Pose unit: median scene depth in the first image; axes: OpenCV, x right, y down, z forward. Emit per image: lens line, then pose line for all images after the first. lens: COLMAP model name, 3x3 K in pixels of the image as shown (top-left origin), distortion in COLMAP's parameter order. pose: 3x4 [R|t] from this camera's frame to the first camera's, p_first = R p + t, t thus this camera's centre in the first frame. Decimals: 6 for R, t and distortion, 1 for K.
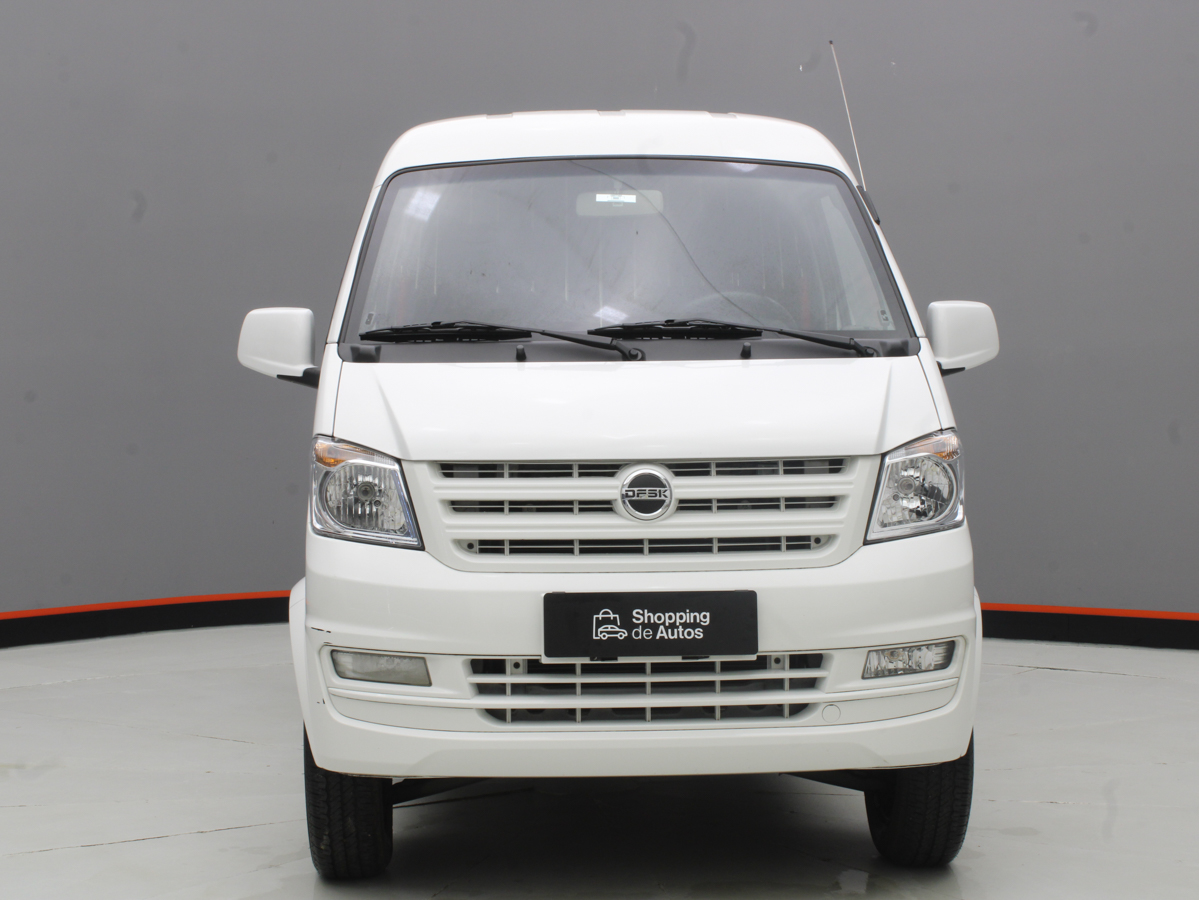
lens RADIAL K [[2077.3, 0, 593.2], [0, 2077.3, 447.7], [0, 0, 1]] dist [-0.056780, 0.000000]
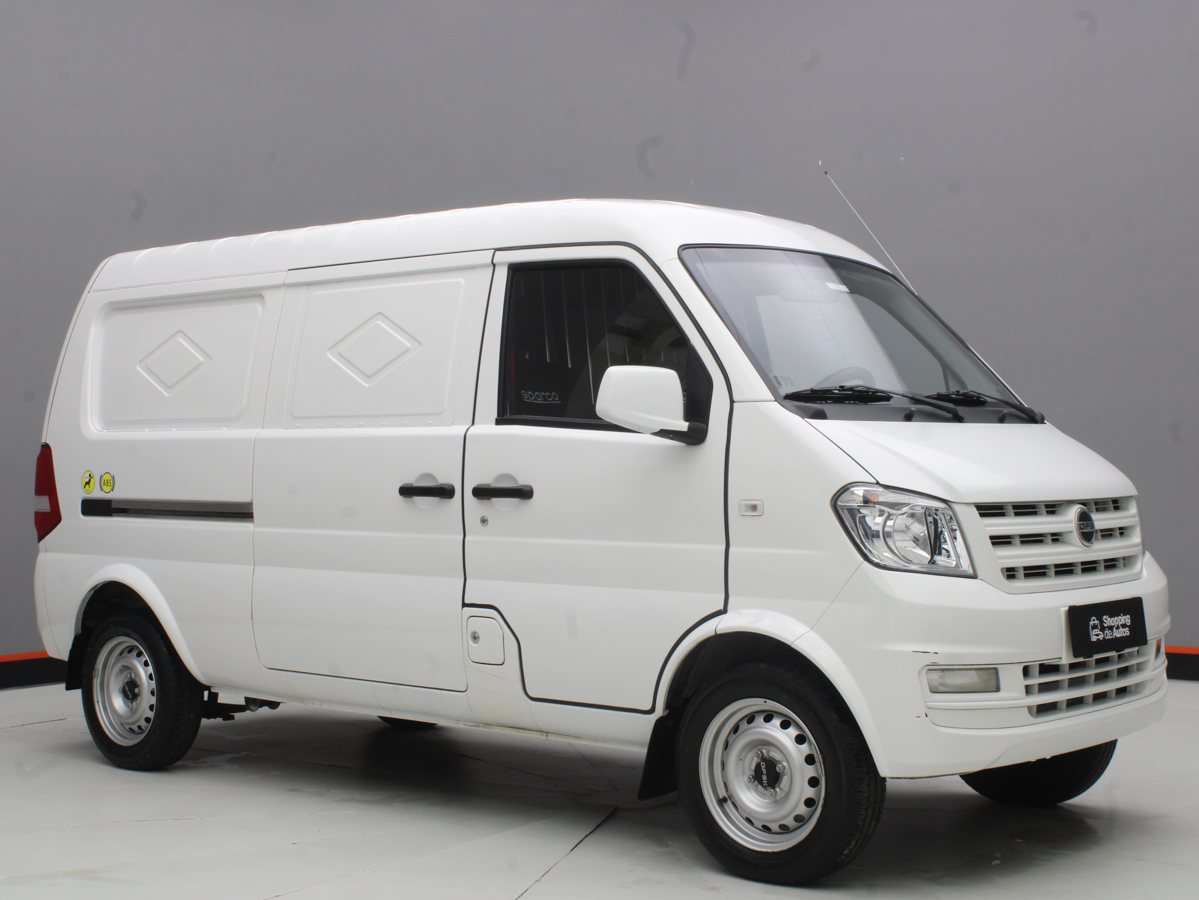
lens RADIAL K [[1887.7, 0, 596.3], [0, 1887.7, 444.2], [0, 0, 1]] dist [-0.093225, 0.000000]
pose [[0.687958, 0.012208, 0.725648, -1.015410], [0.017007, 0.999313, -0.032936, 0.004354], [-0.725551, 0.035000, 0.687278, 0.417561]]
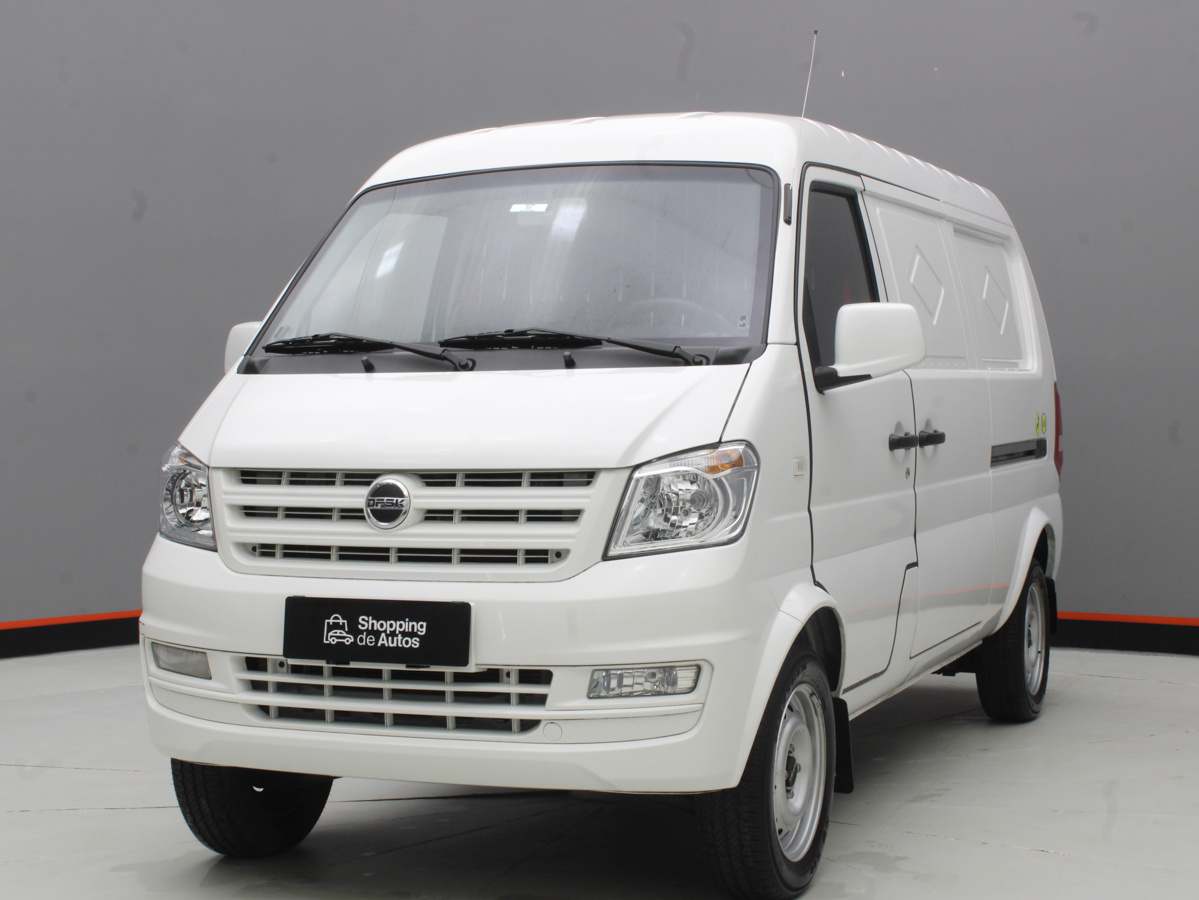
lens RADIAL K [[2077.3, 0, 593.9], [0, 2077.3, 448.3], [0, 0, 1]] dist [-0.056780, 0.000000]
pose [[0.905693, 0.010041, -0.423816, 0.543682], [-0.008831, 0.999949, 0.004819, -0.010425], [0.423843, -0.000622, 0.905736, 0.120254]]
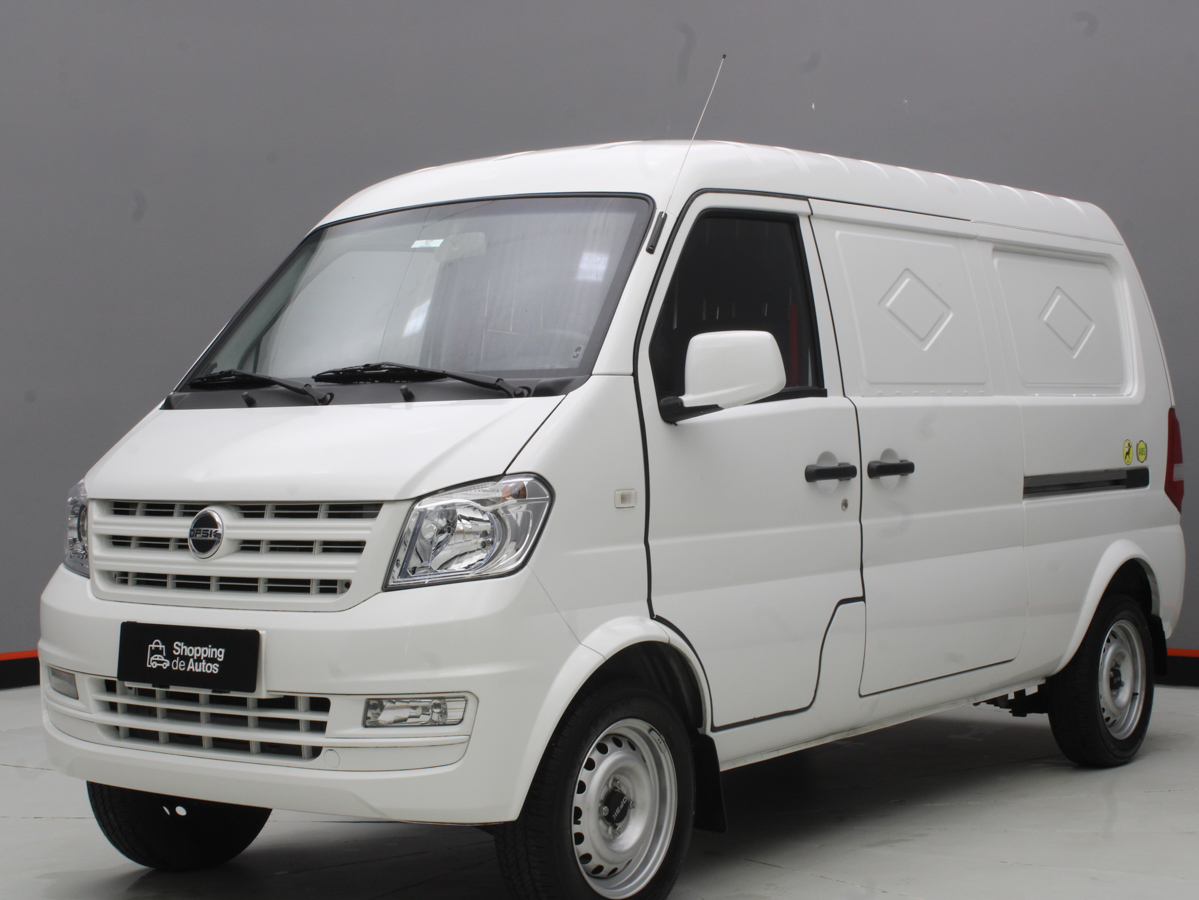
lens RADIAL K [[2077.3, 0, 588.7], [0, 2077.3, 448.8], [0, 0, 1]] dist [-0.056780, 0.000000]
pose [[0.774938, 0.000428, -0.632037, 0.837231], [-0.005839, 0.999962, -0.006482, -0.015191], [0.632010, 0.008713, 0.774911, 0.302065]]
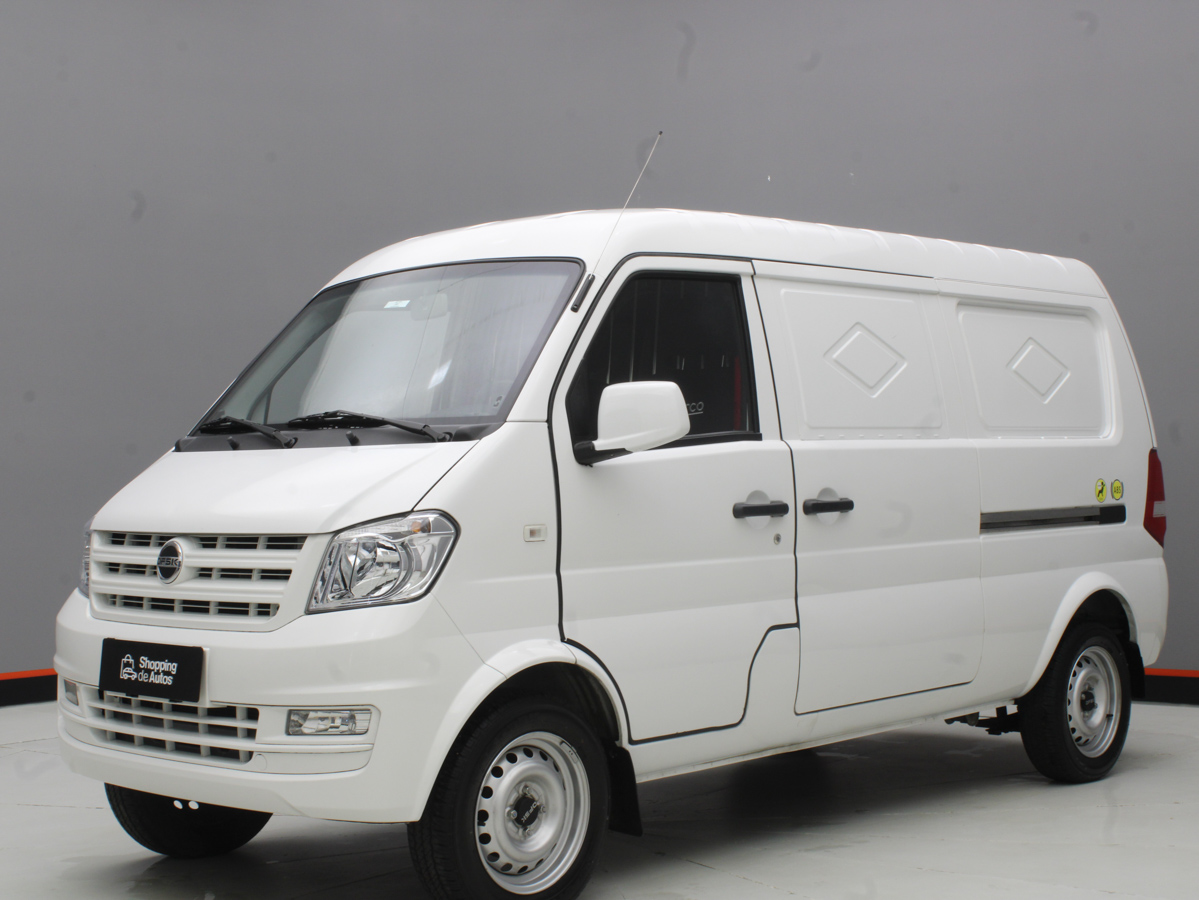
lens RADIAL K [[1887.7, 0, 604.7], [0, 1887.7, 454.1], [0, 0, 1]] dist [-0.093225, 0.000000]
pose [[0.701957, -0.008471, -0.712169, 0.969538], [-0.008849, 0.999748, -0.020614, -0.019803], [0.712165, 0.020772, 0.701705, 0.411585]]
